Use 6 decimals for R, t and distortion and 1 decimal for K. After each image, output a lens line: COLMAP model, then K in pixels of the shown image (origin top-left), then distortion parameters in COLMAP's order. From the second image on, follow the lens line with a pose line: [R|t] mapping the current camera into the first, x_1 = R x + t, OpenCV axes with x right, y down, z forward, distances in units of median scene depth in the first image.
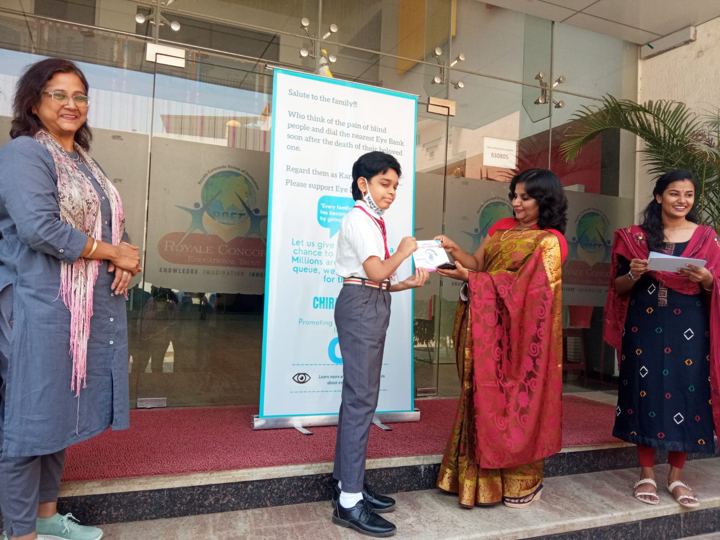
lens RADIAL K [[577.6, 0, 355.6], [0, 577.6, 281.0], [0, 0, 1]] dist [0.024553, -0.066615]
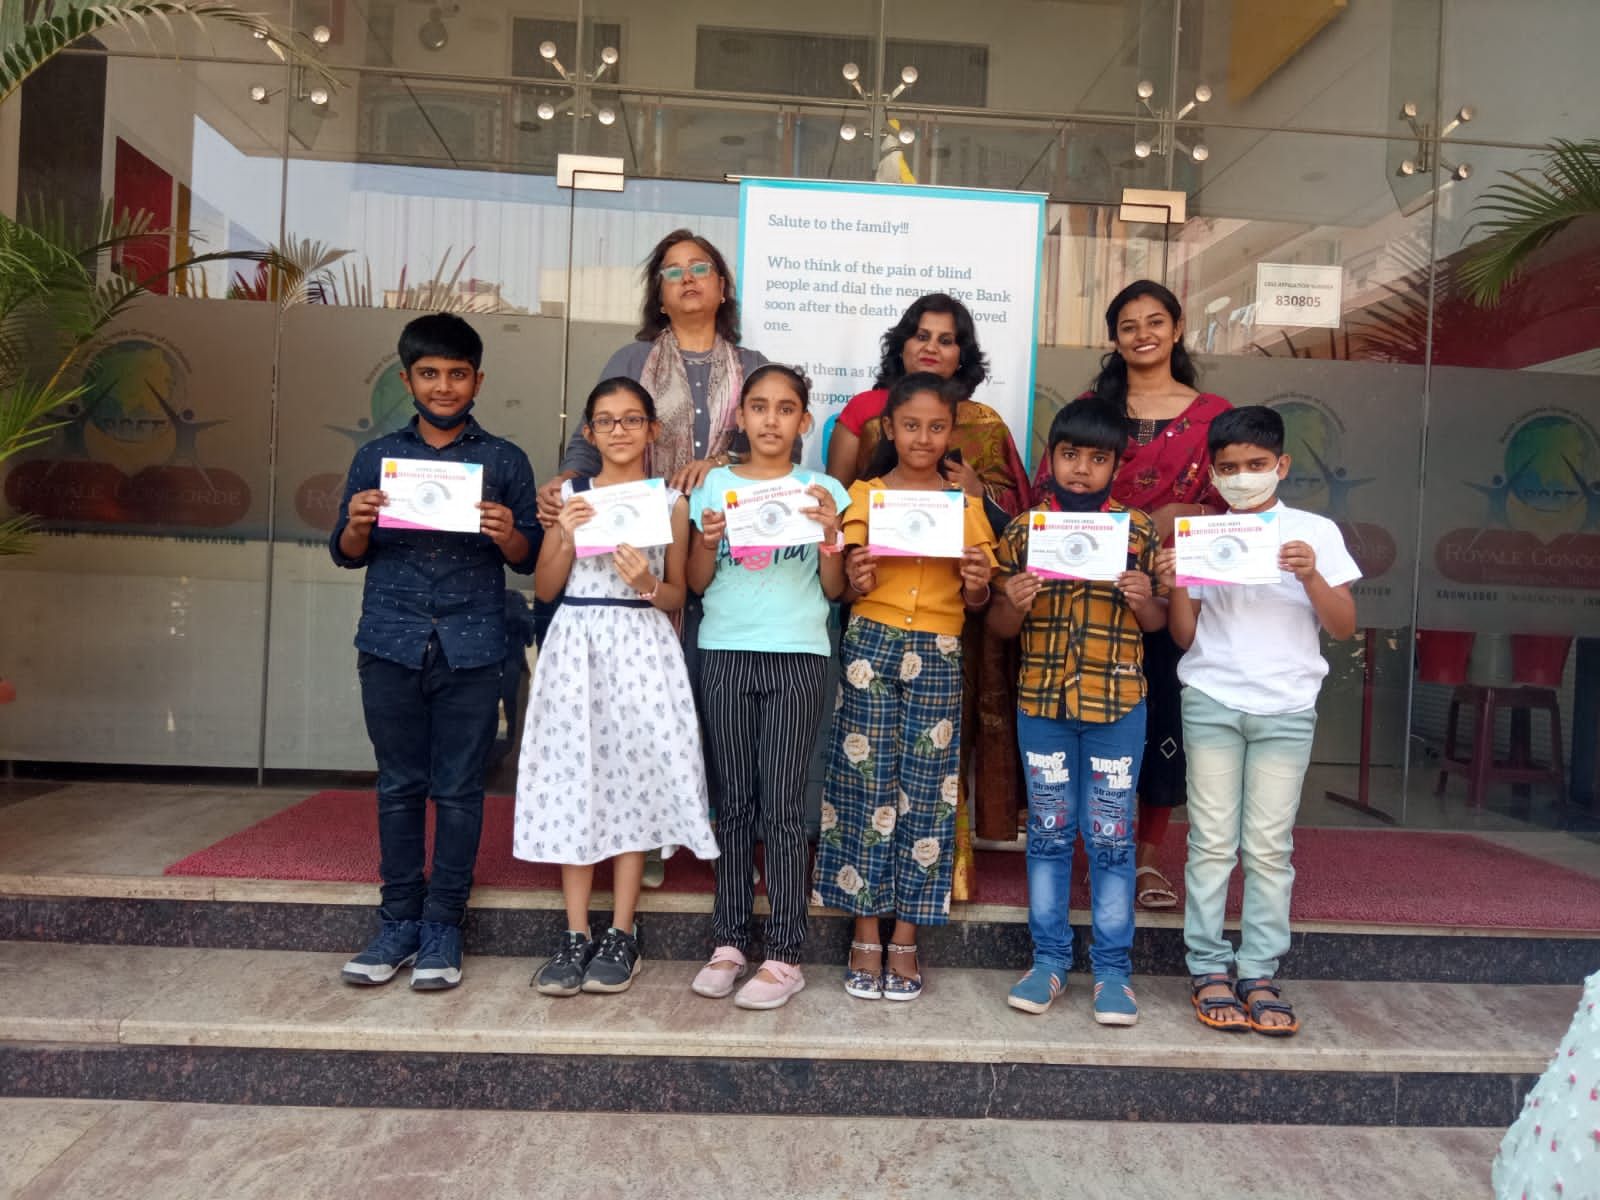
lens RADIAL K [[1283.6, 0, 790.2], [0, 1283.6, 624.5], [0, 0, 1]] dist [0.024553, -0.066615]
pose [[0.942703, 0.010373, -0.333471, 0.270193], [0.000156, 0.999503, 0.031530, 0.006744], [0.333632, -0.029776, 0.942233, -0.116524]]
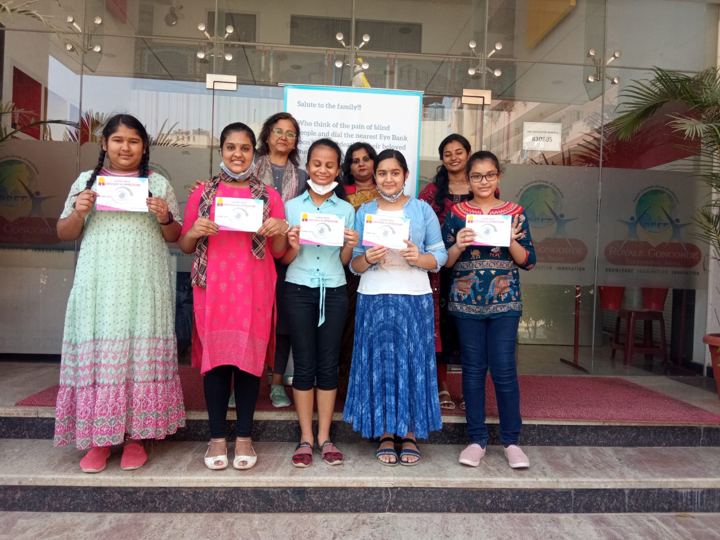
lens RADIAL K [[577.6, 0, 355.6], [0, 577.6, 281.0], [0, 0, 1]] dist [0.024553, -0.066615]
pose [[0.949384, 0.000221, -0.314119, 0.326998], [0.009080, 0.999563, 0.028146, 0.000025], [0.313988, -0.029573, 0.948966, -0.088102]]
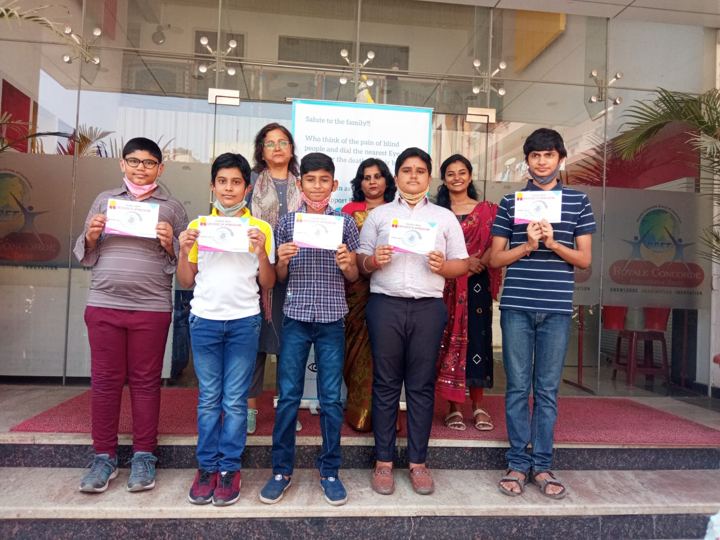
lens RADIAL K [[577.6, 0, 355.6], [0, 577.6, 281.0], [0, 0, 1]] dist [0.024553, -0.066615]
pose [[0.959689, -0.007523, -0.280964, 0.268909], [0.005957, 0.999962, -0.006428, 0.002802], [0.281002, 0.004495, 0.959697, -0.076498]]
